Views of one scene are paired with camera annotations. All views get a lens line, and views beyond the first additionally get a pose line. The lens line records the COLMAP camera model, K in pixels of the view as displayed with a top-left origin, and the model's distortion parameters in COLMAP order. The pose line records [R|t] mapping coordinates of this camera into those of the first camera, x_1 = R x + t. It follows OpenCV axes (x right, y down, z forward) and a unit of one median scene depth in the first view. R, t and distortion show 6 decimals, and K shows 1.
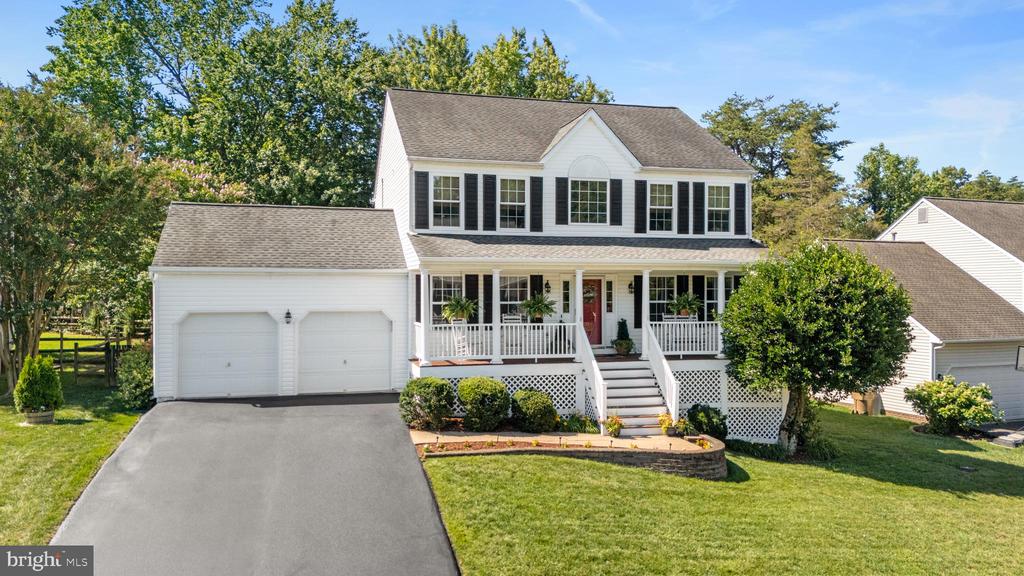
lens RADIAL K [[773.1, 0, 512.0], [0, 773.1, 288.0], [0, 0, 1]] dist [0.064855, -0.076161]
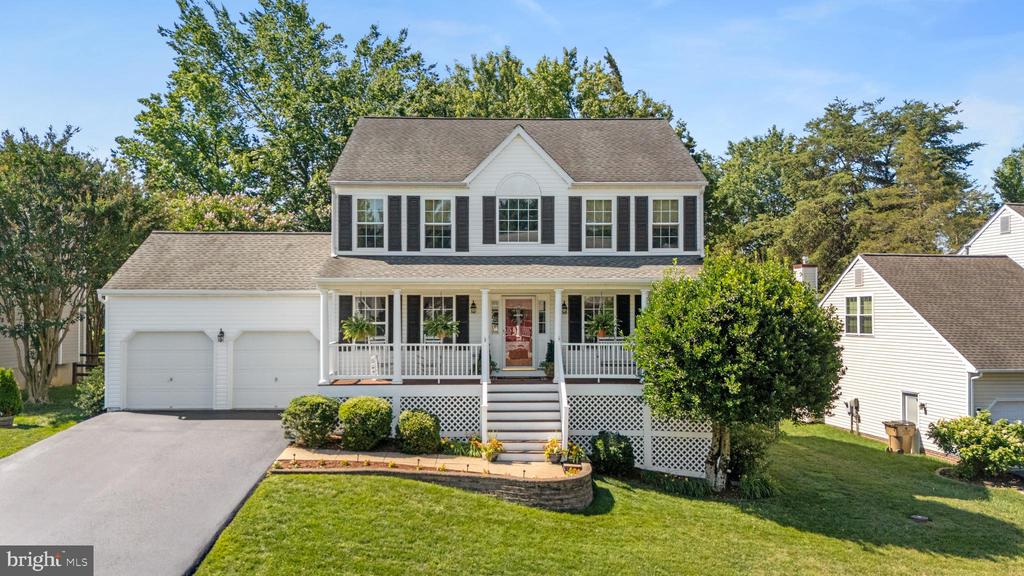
lens RADIAL K [[773.1, 0, 512.0], [0, 773.1, 288.0], [0, 0, 1]] dist [0.064855, -0.076161]
pose [[0.971155, -0.008361, -0.238303, 0.331030], [0.001103, 0.999532, -0.030576, 0.004388], [0.238447, 0.029431, 0.970709, 0.052347]]
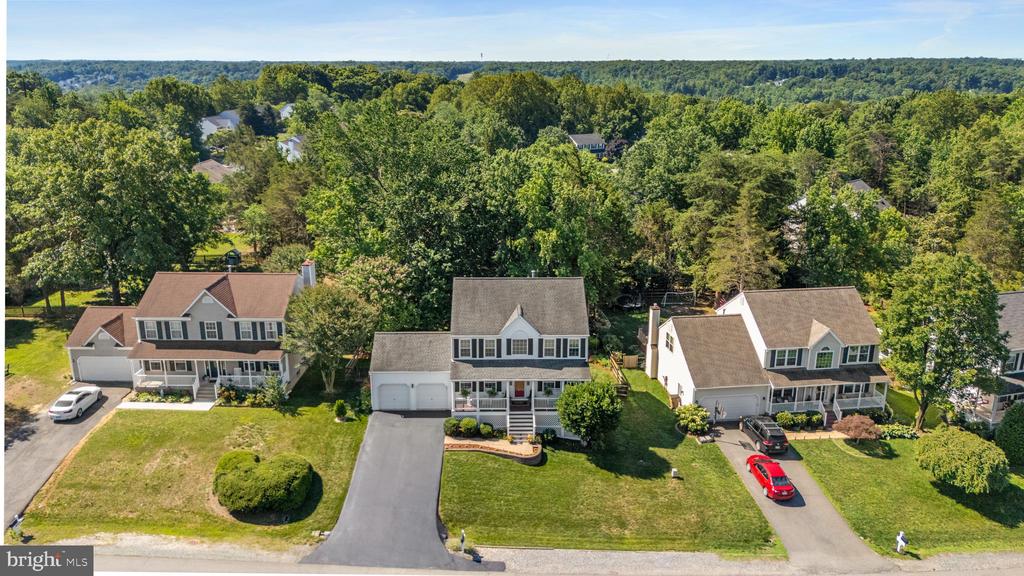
lens RADIAL K [[778.1, 0, 501.3], [0, 778.1, 288.4], [0, 0, 1]] dist [0.050159, -0.032854]
pose [[0.966590, 0.063004, -0.248465, 0.700848], [0.007125, 0.962344, 0.271741, -1.047173], [0.256230, -0.264433, 0.929743, -1.462412]]
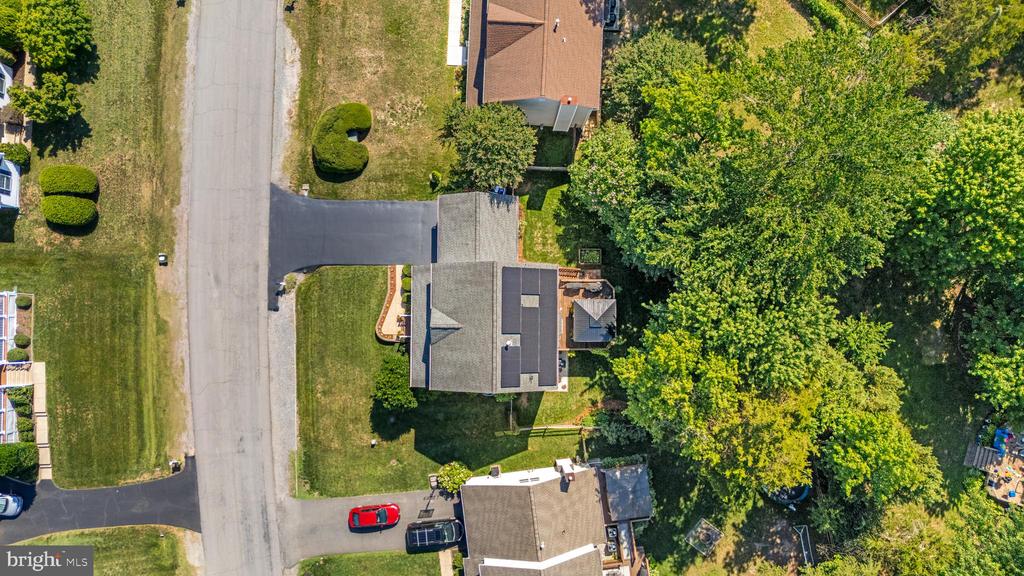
lens RADIAL K [[773.1, 0, 512.0], [0, 773.1, 288.0], [0, 0, 1]] dist [0.064855, -0.076161]
pose [[-0.270286, 0.961313, -0.053122, 0.036588], [-0.015625, 0.050788, 0.998587, -3.123911], [0.962653, 0.270735, 0.001293, 1.269829]]
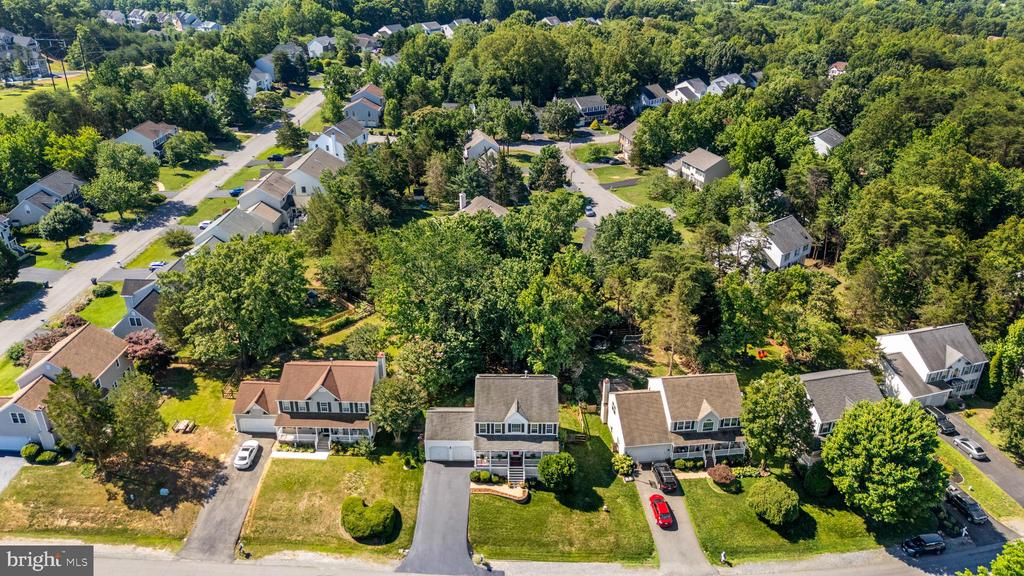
lens RADIAL K [[773.1, 0, 512.0], [0, 773.1, 288.0], [0, 0, 1]] dist [0.064855, -0.076161]
pose [[0.964622, 0.116266, -0.236613, 1.032566], [-0.000740, 0.898693, 0.438577, -2.773771], [0.263634, -0.422886, 0.866986, -2.482647]]
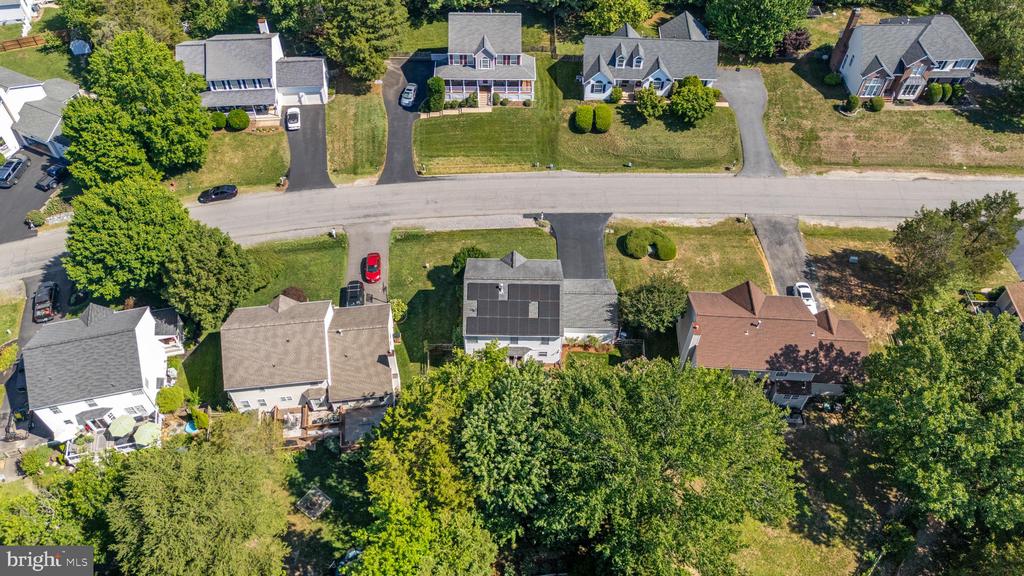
lens RADIAL K [[773.1, 0, 512.0], [0, 773.1, 288.0], [0, 0, 1]] dist [0.064855, -0.076161]
pose [[-0.961810, -0.222360, 0.159615, -0.564013], [-0.023749, 0.648735, 0.760643, -3.100550], [-0.272685, 0.727804, -0.629241, 3.665485]]
